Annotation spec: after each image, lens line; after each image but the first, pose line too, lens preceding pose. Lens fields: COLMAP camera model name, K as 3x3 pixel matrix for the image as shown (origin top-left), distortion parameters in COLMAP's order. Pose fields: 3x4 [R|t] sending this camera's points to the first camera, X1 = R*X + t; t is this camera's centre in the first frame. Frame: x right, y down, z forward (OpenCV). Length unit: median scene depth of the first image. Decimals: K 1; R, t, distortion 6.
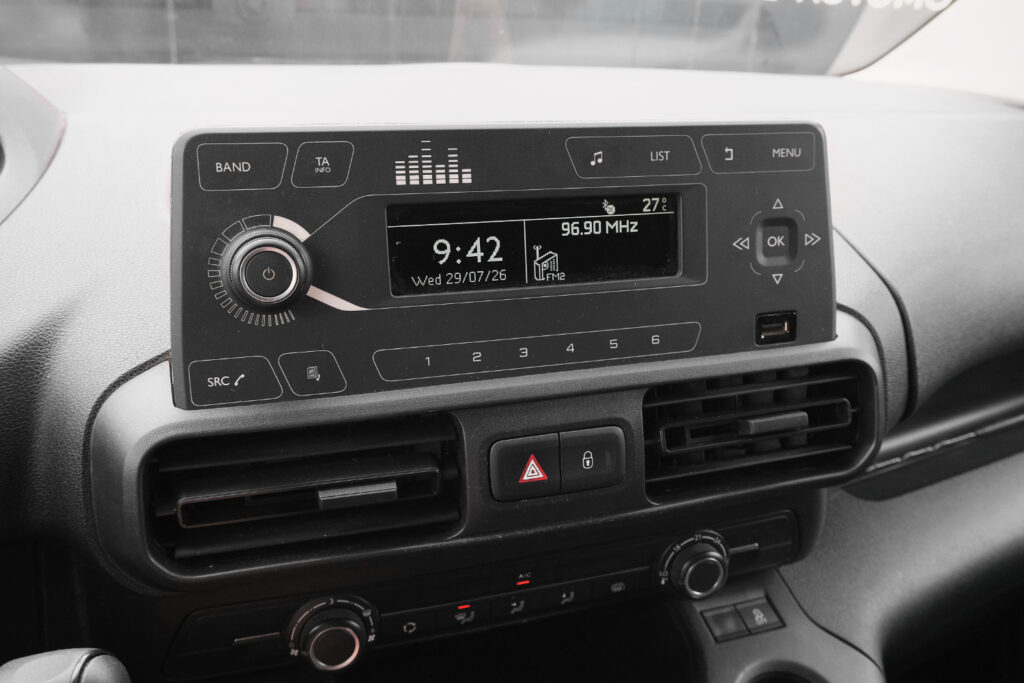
lens RADIAL K [[906.5, 0, 512.0], [0, 906.5, 341.5], [0, 0, 1]] dist [-0.004238, -0.022234]
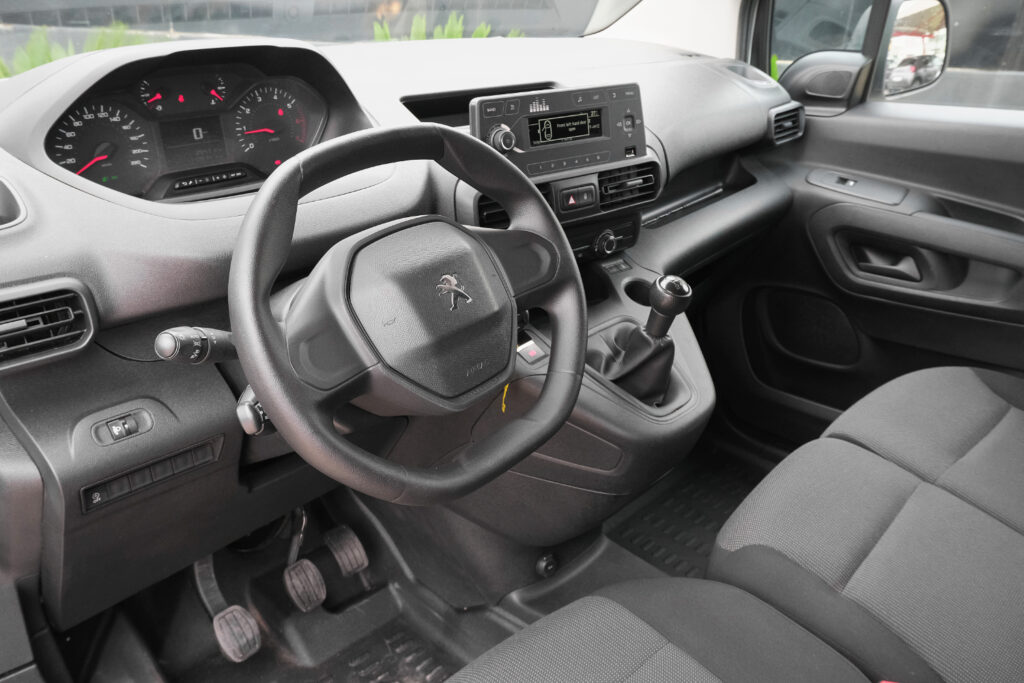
lens RADIAL K [[887.3, 0, 512.0], [0, 887.3, 341.5], [0, 0, 1]] dist [0.008362, 0.000651]
pose [[0.941225, -0.141566, 0.306683, -1.052134], [0.109689, 0.986831, 0.118884, 0.207840], [-0.319474, -0.078257, 0.944358, -1.681519]]
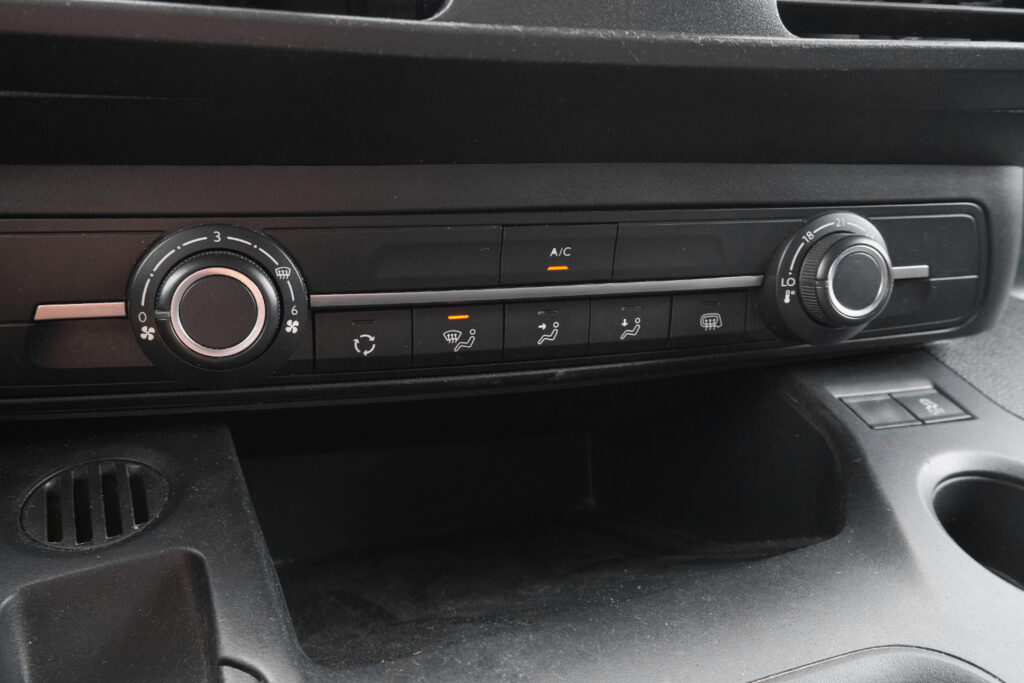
lens RADIAL K [[906.5, 0, 512.0], [0, 906.5, 341.5], [0, 0, 1]] dist [-0.004238, -0.022234]
pose [[0.999753, -0.021173, -0.006763, -0.015077], [0.019784, 0.986356, -0.163430, 0.425068], [0.010131, 0.163256, 0.986532, 0.442477]]
